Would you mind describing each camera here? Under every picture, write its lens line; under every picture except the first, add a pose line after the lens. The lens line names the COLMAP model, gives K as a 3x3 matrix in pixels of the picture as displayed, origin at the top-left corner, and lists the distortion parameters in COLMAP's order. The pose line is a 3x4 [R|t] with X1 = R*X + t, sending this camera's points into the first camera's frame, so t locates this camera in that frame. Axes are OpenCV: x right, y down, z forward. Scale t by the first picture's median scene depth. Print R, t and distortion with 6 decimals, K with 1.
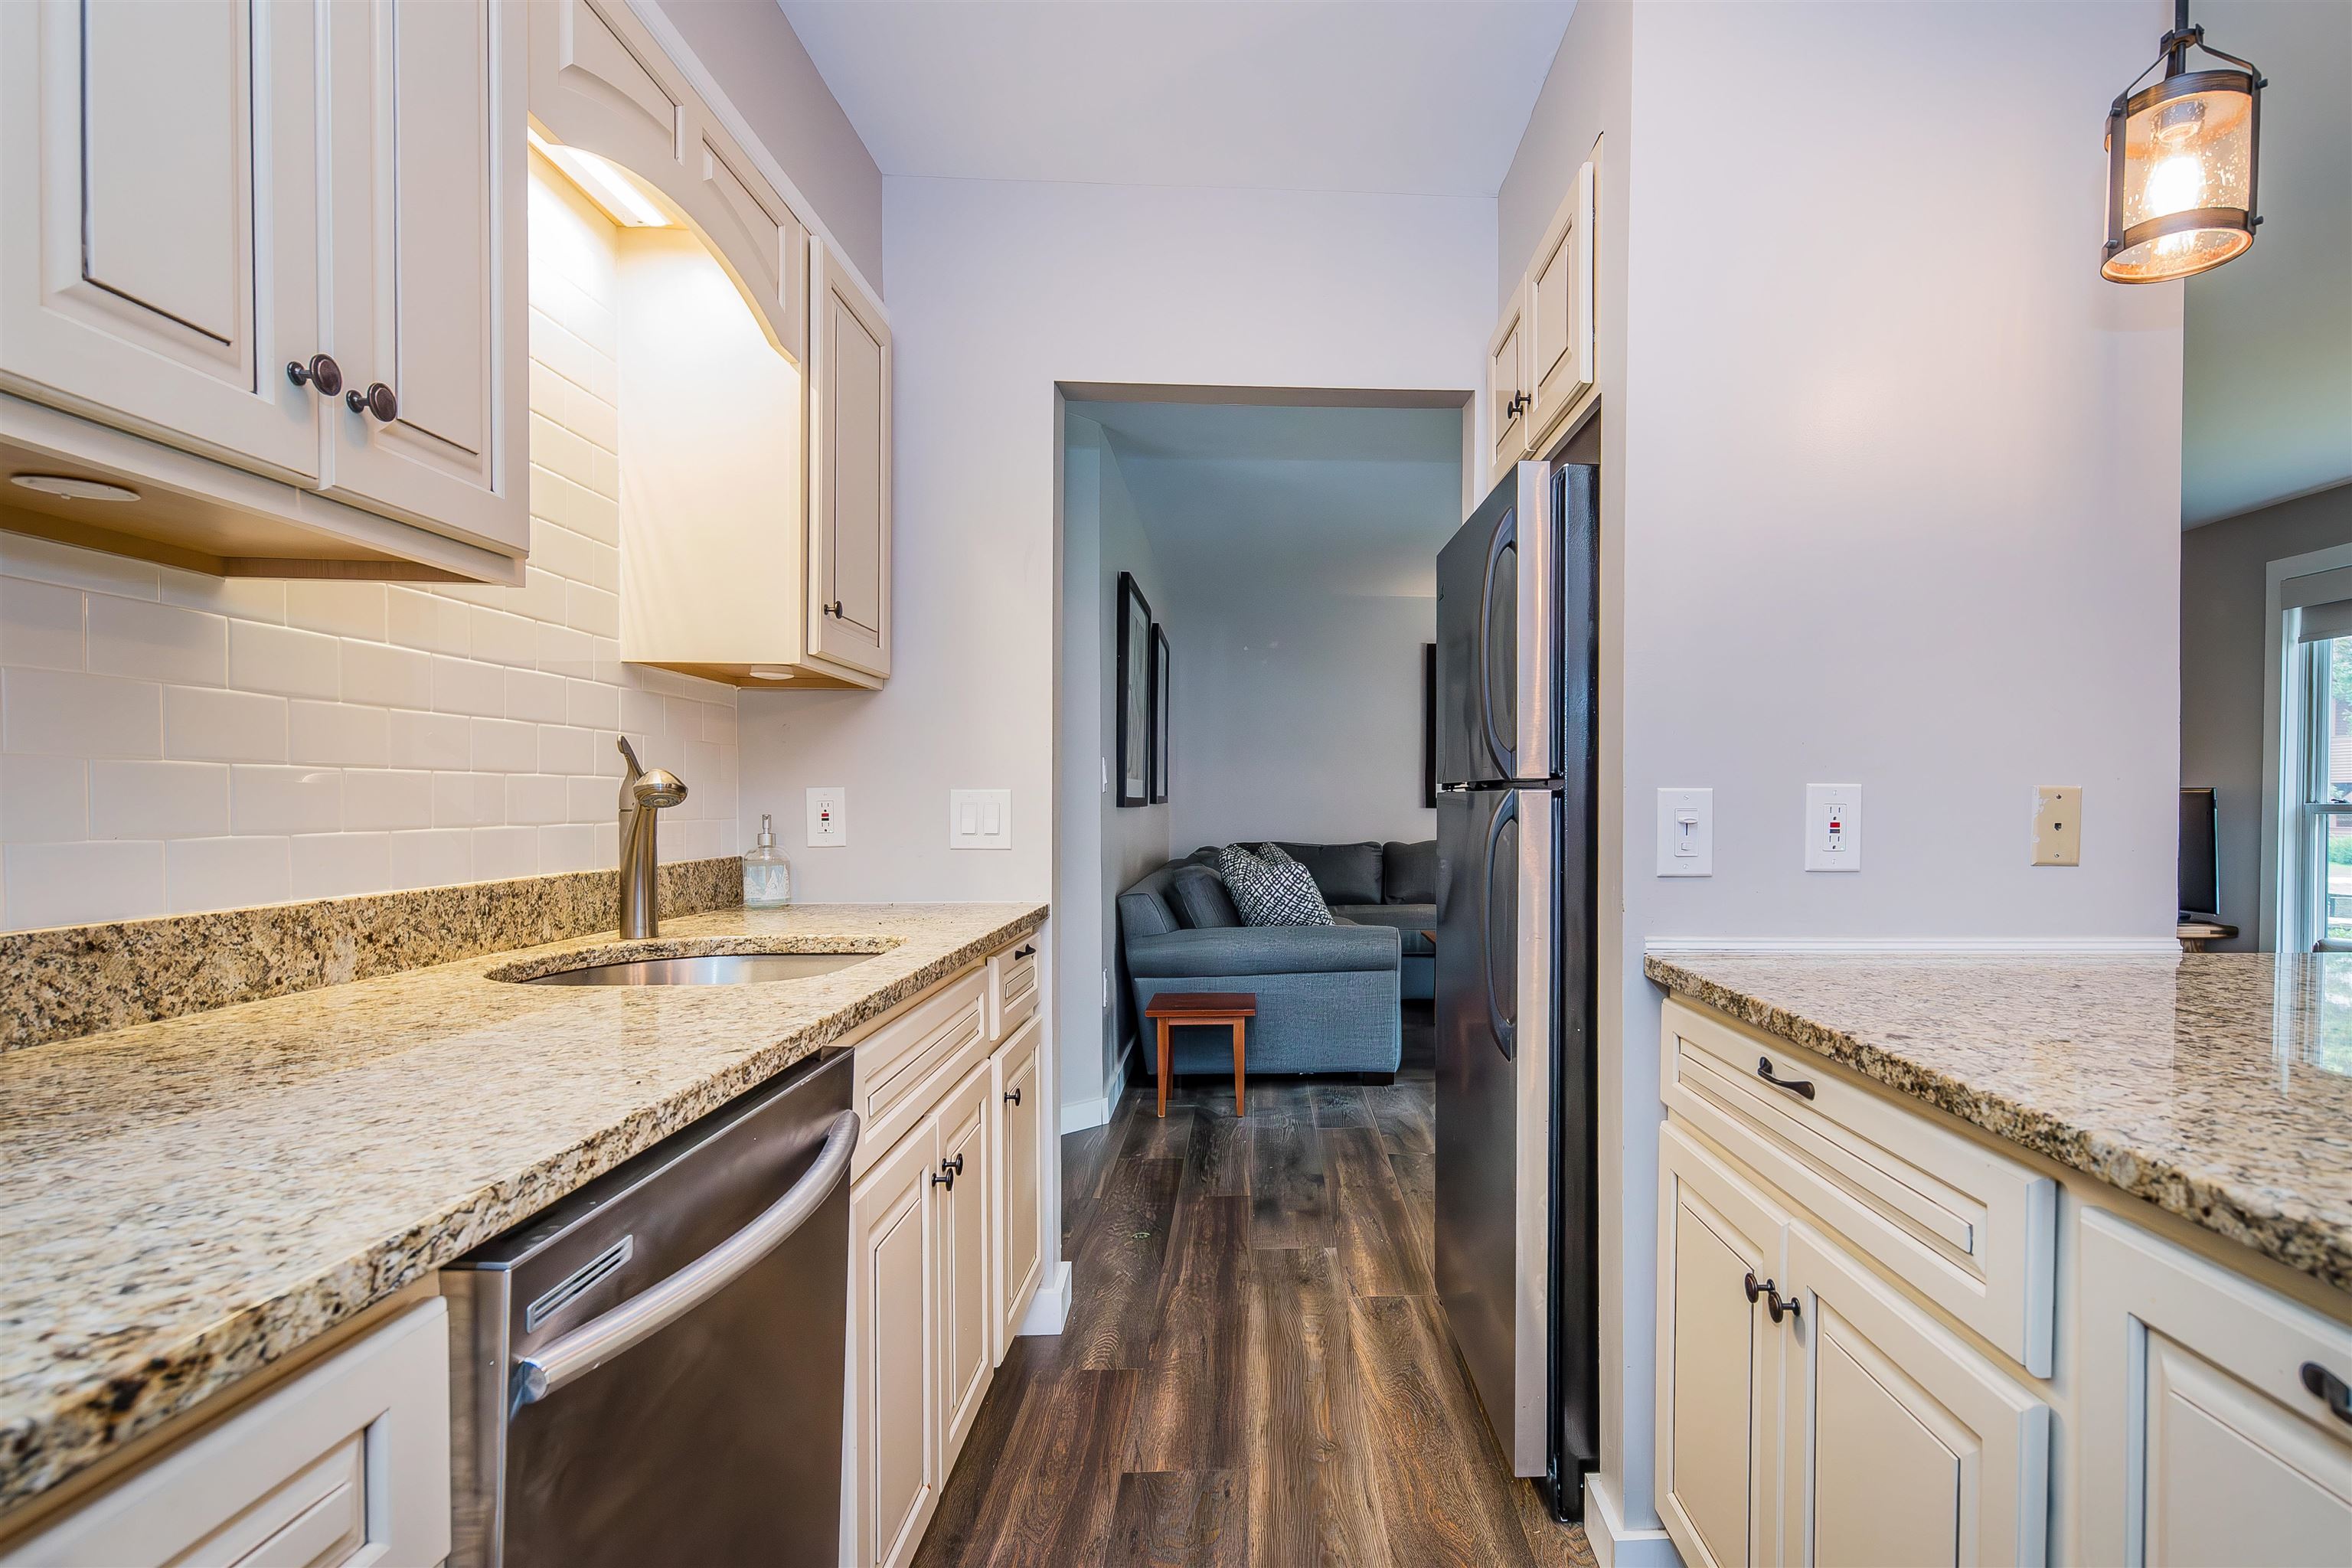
lens RADIAL K [[1269.2, 0, 1437.3], [0, 1269.2, 824.6], [0, 0, 1]] dist [0.007842, -0.002992]
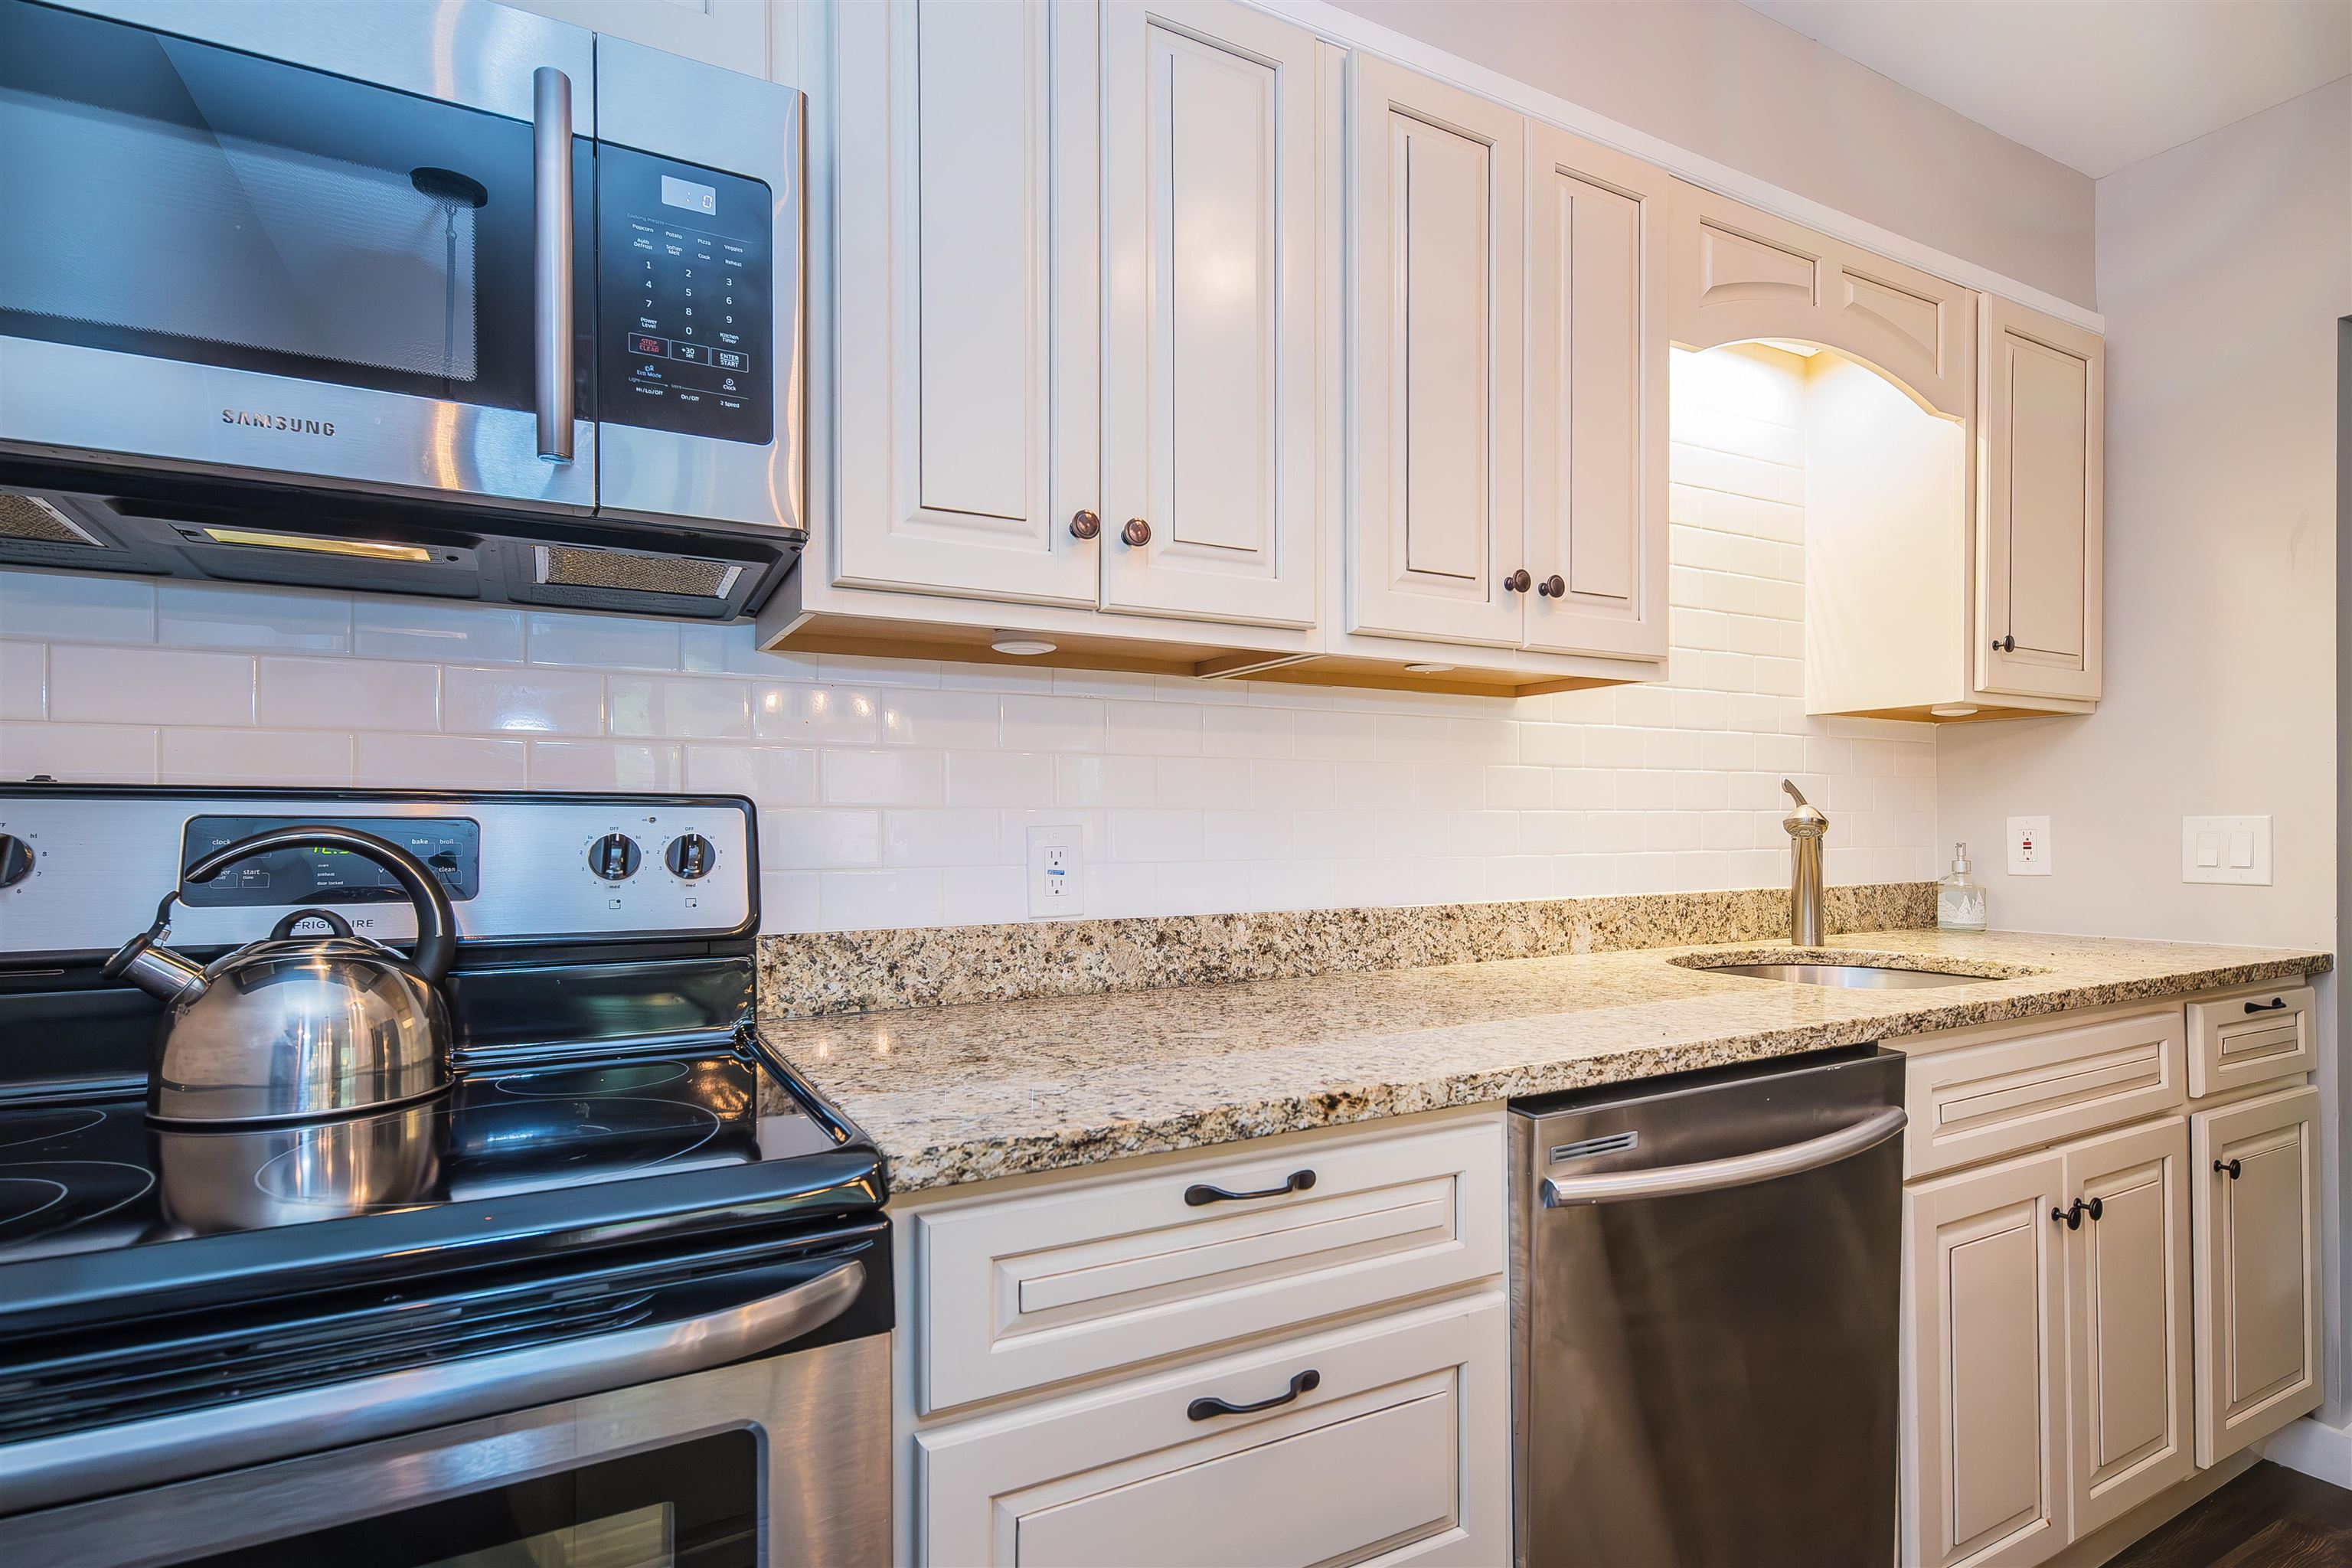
lens RADIAL K [[1202.2, 0, 1091.5], [0, 1202.2, 820.5], [0, 0, 1]] dist [0.006777, -0.000914]
pose [[0.361582, -0.008255, -0.932304, 0.278692], [-0.012312, 0.999831, -0.013628, -0.007329], [0.932259, 0.016406, 0.361419, -0.062828]]
